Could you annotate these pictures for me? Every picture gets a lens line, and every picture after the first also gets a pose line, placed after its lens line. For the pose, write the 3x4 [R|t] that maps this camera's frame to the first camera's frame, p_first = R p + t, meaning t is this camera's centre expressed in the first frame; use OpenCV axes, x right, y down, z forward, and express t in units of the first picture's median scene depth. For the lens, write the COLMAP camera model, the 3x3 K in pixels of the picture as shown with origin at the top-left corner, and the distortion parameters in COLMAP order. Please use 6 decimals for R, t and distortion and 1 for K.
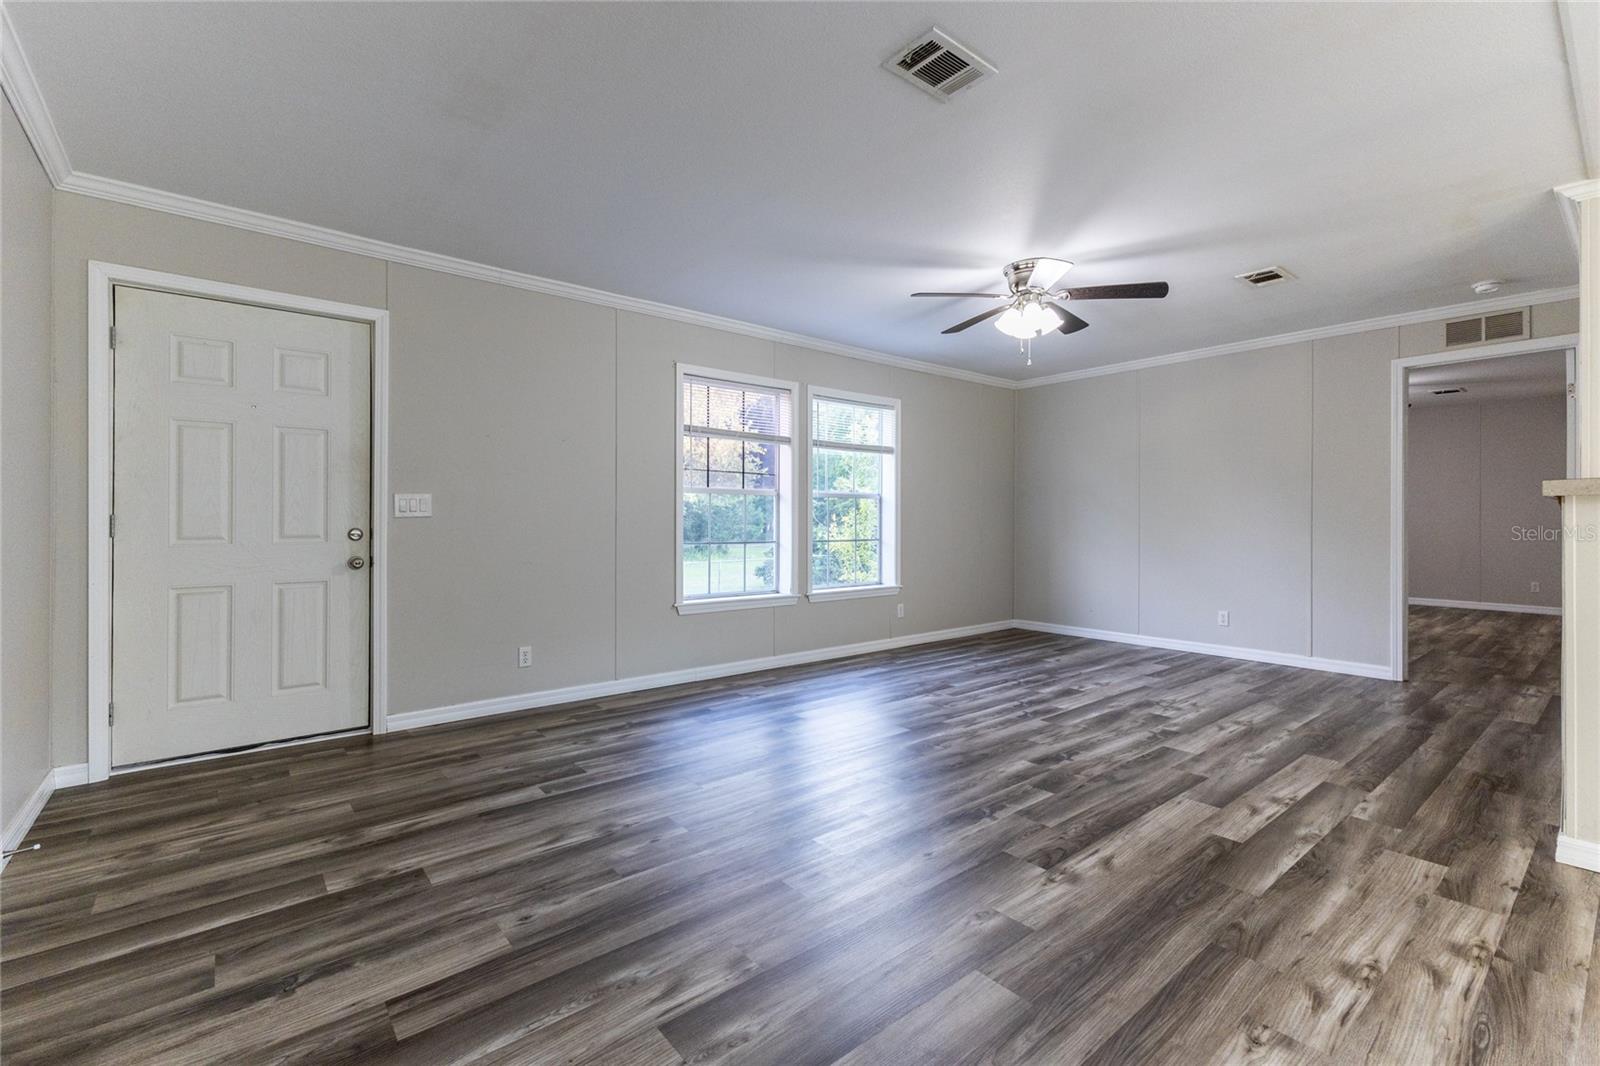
lens RADIAL K [[694.3, 0, 800.0], [0, 694.3, 524.7], [0, 0, 1]] dist [0.015379, -0.004683]
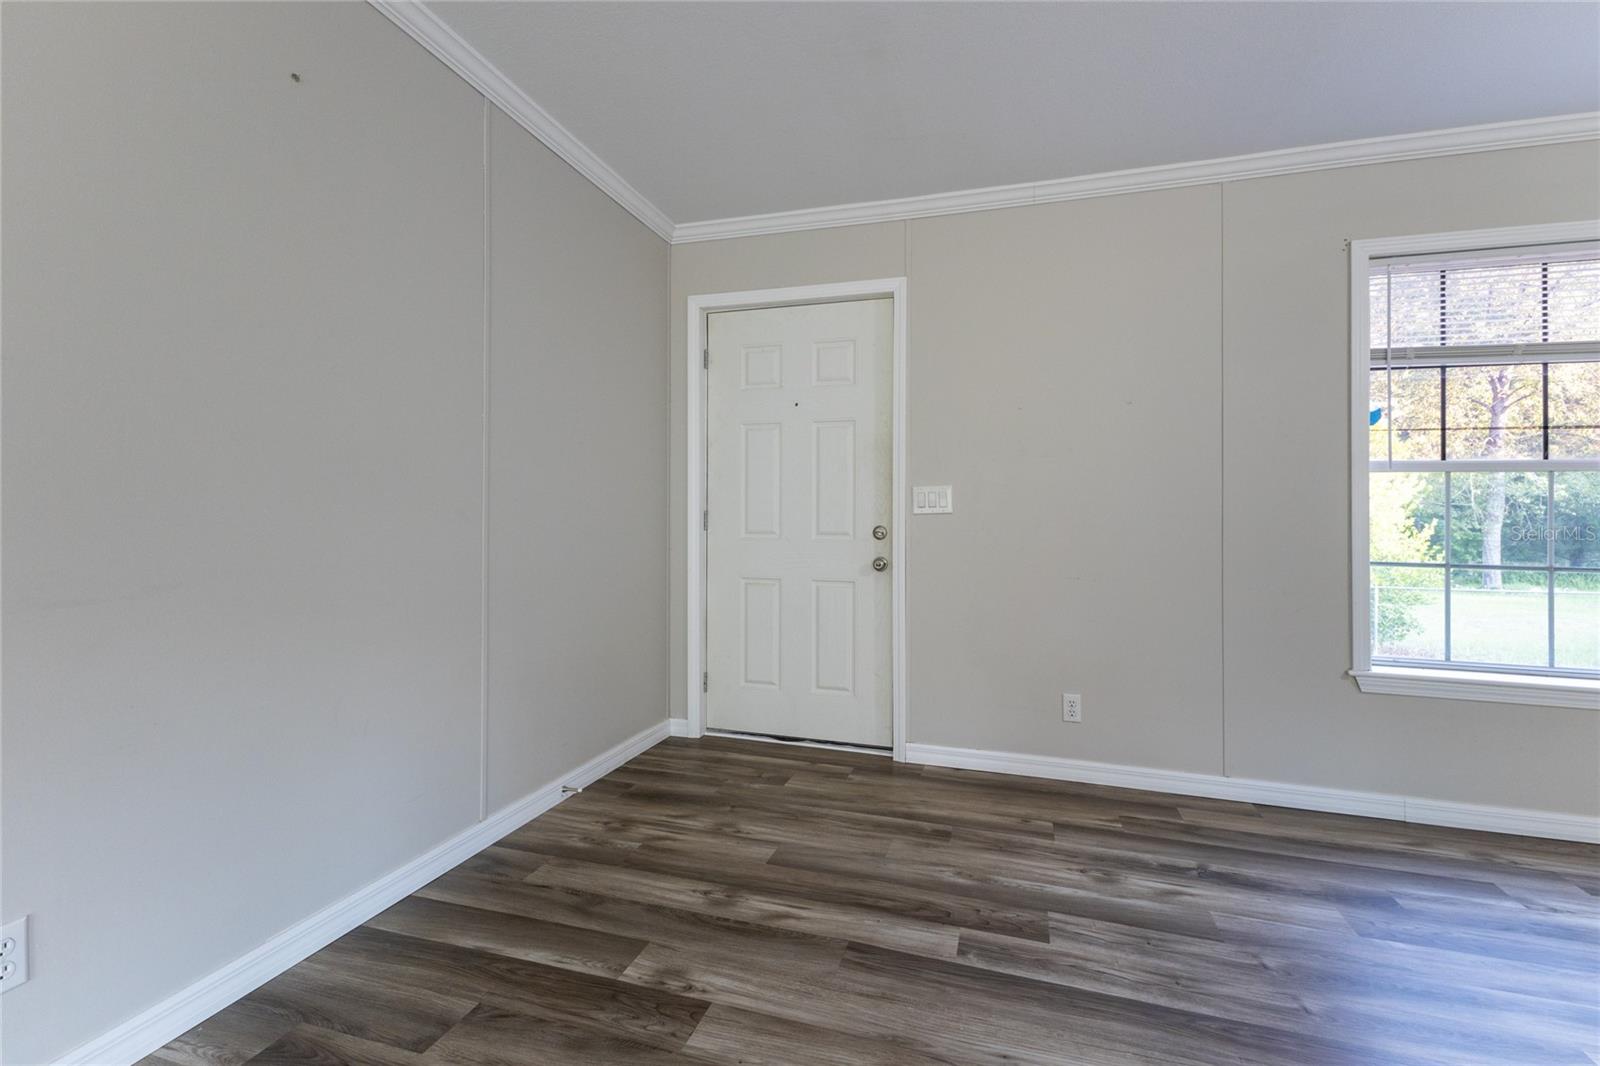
lens RADIAL K [[694.3, 0, 794.7], [0, 694.3, 516.1], [0, 0, 1]] dist [0.015379, -0.004683]
pose [[0.560934, -0.005978, -0.827839, 0.056215], [-0.019076, 0.999615, -0.020144, 0.013878], [0.827640, 0.027091, 0.560605, 0.459024]]
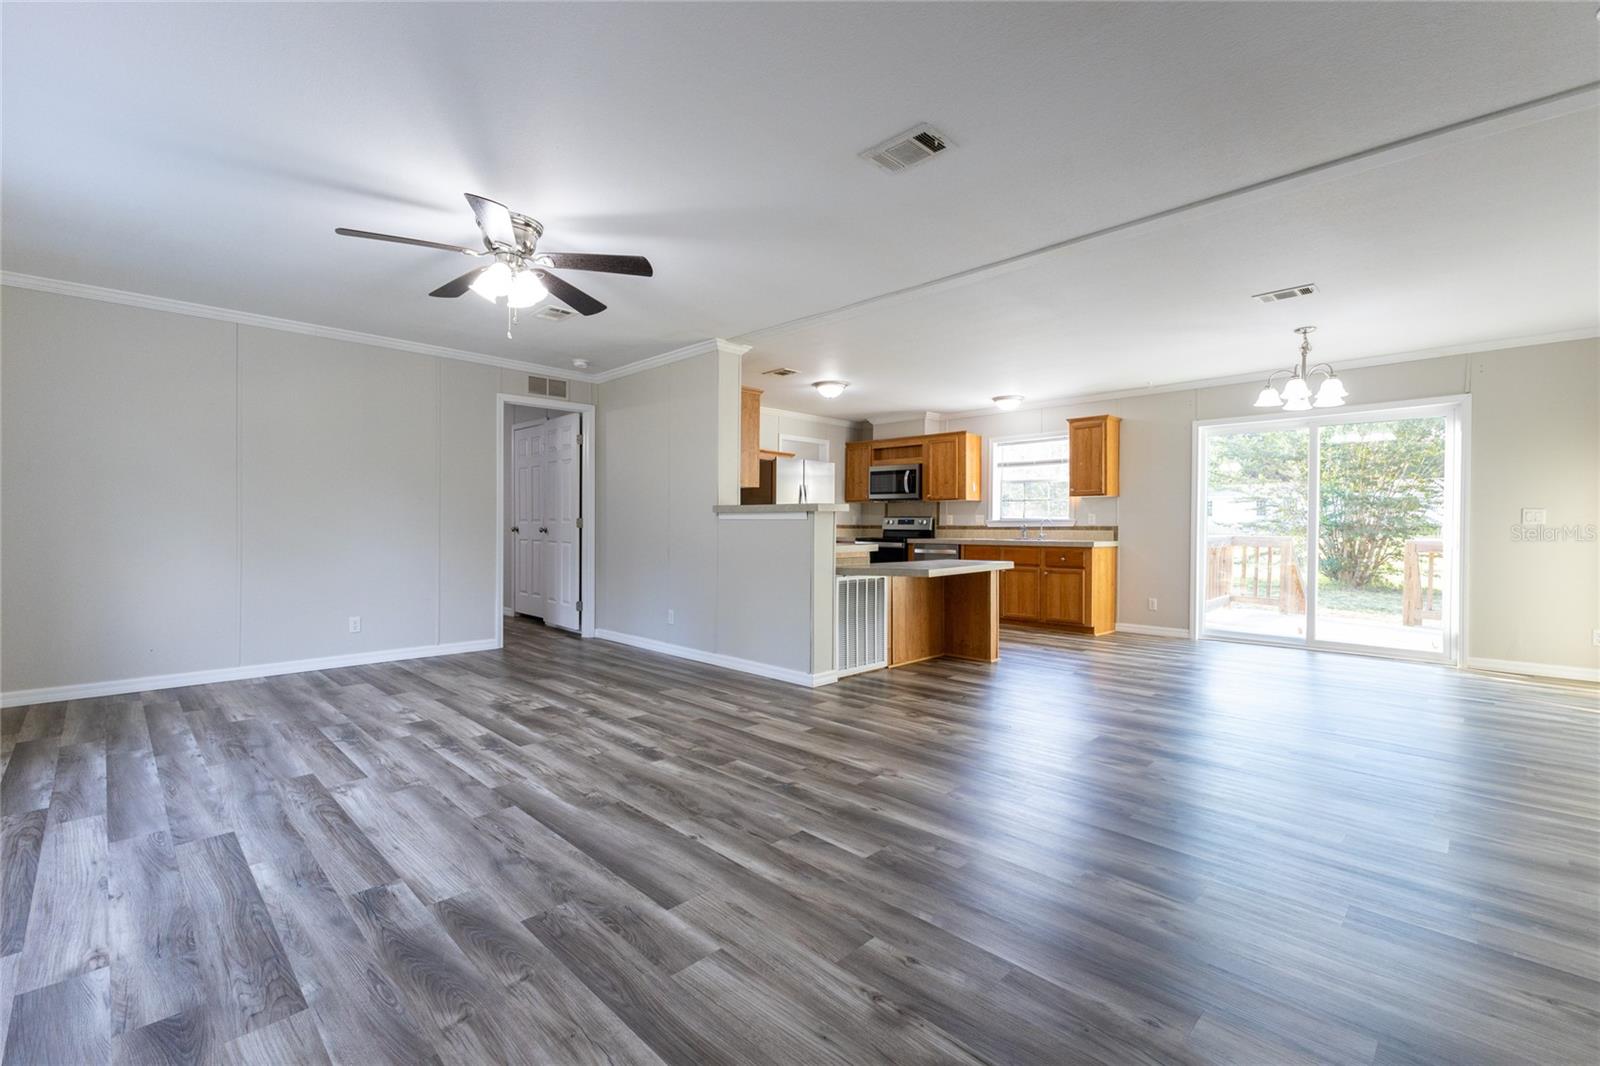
lens RADIAL K [[694.3, 0, 805.3], [0, 694.3, 538.0], [0, 0, 1]] dist [0.015379, -0.004683]
pose [[-0.102731, -0.020118, 0.994506, -0.682002], [-0.001199, 0.999797, 0.020101, -0.002652], [-0.994708, 0.000872, -0.102734, 0.881414]]
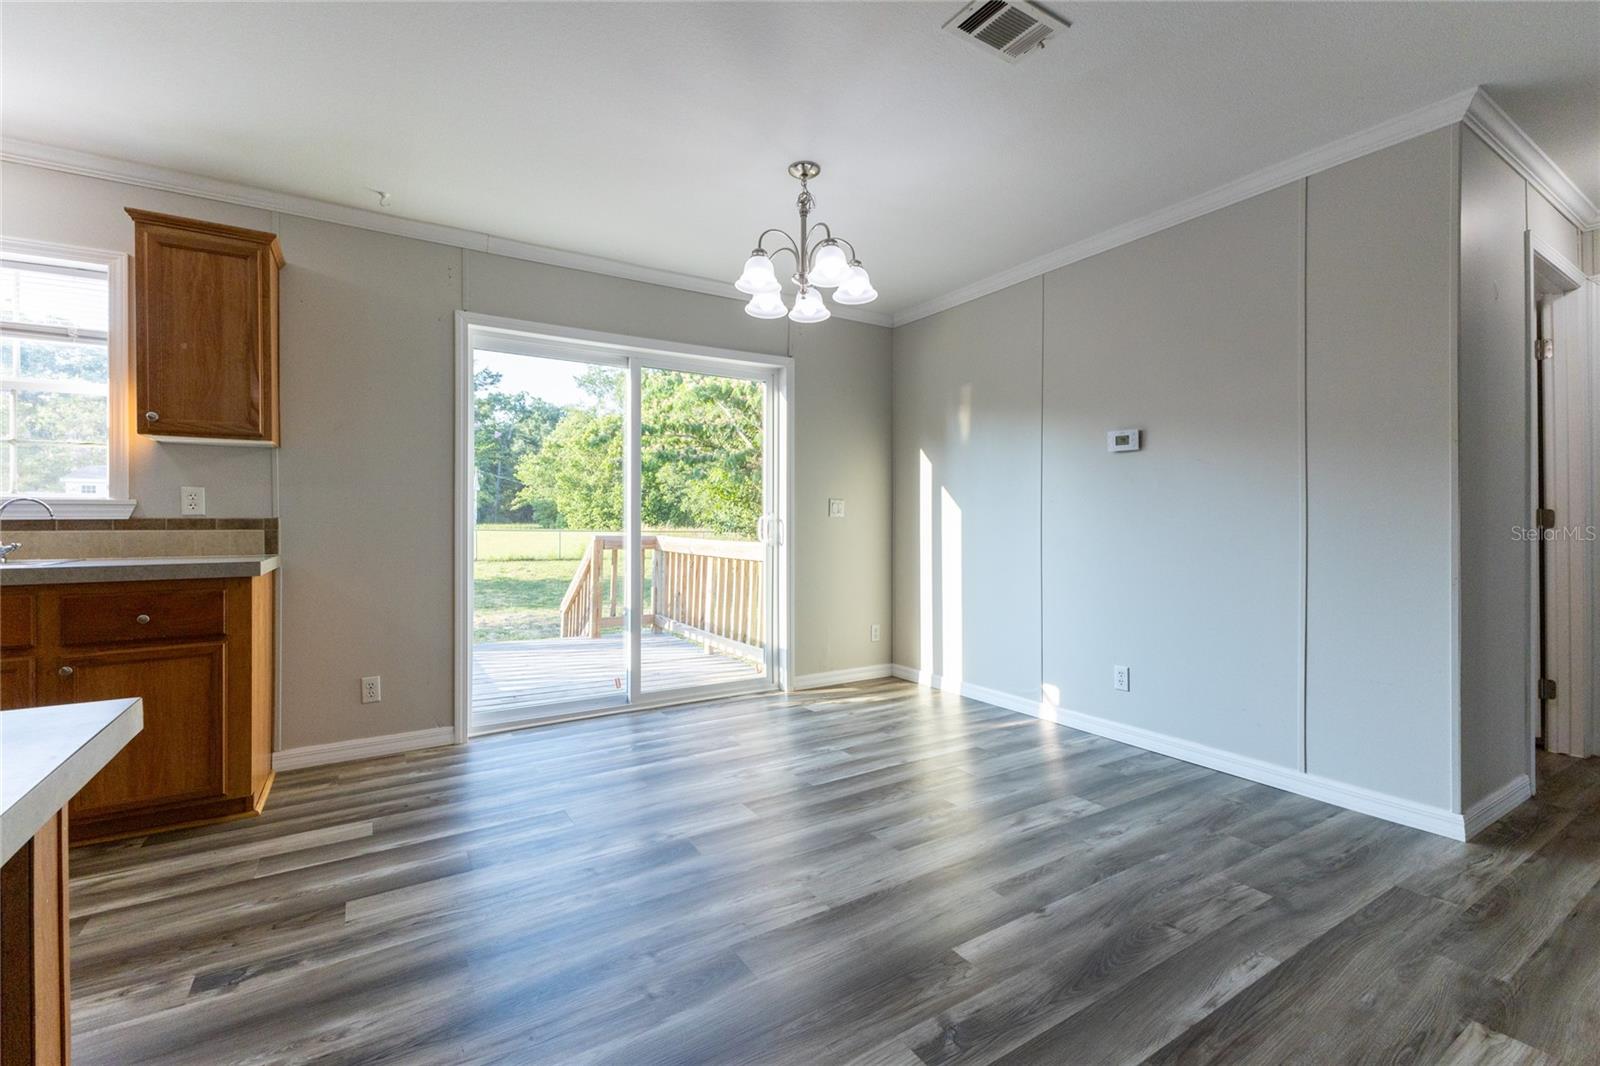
lens RADIAL K [[694.3, 0, 804.3], [0, 694.3, 519.9], [0, 0, 1]] dist [0.015379, -0.004683]
pose [[-0.992207, -0.003236, 0.124562, 0.667420], [-0.003042, 0.999994, 0.001750, 0.000949], [-0.124567, 0.001357, -0.992210, 0.478442]]
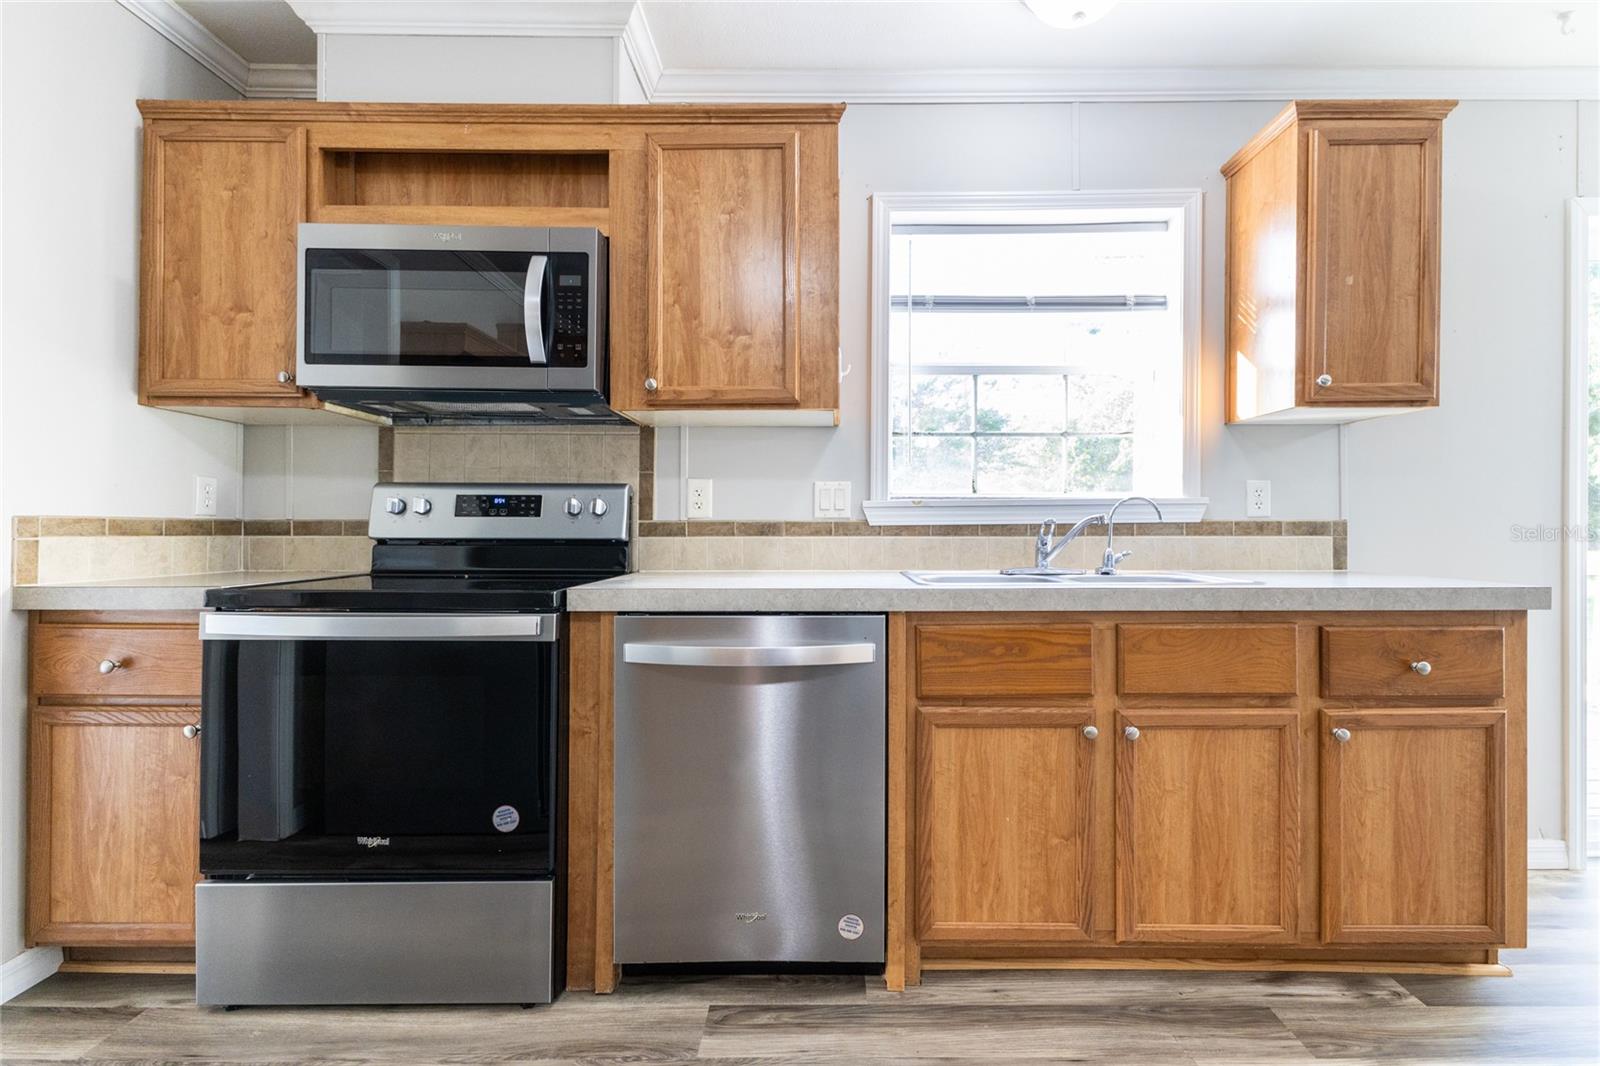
lens RADIAL K [[694.3, 0, 820.2], [0, 694.3, 525.8], [0, 0, 1]] dist [0.015379, -0.004683]
pose [[-0.773128, -0.001430, 0.634248, 1.471934], [-0.000107, 0.999998, 0.002124, 0.006187], [-0.634250, 0.001574, -0.773126, 0.492997]]
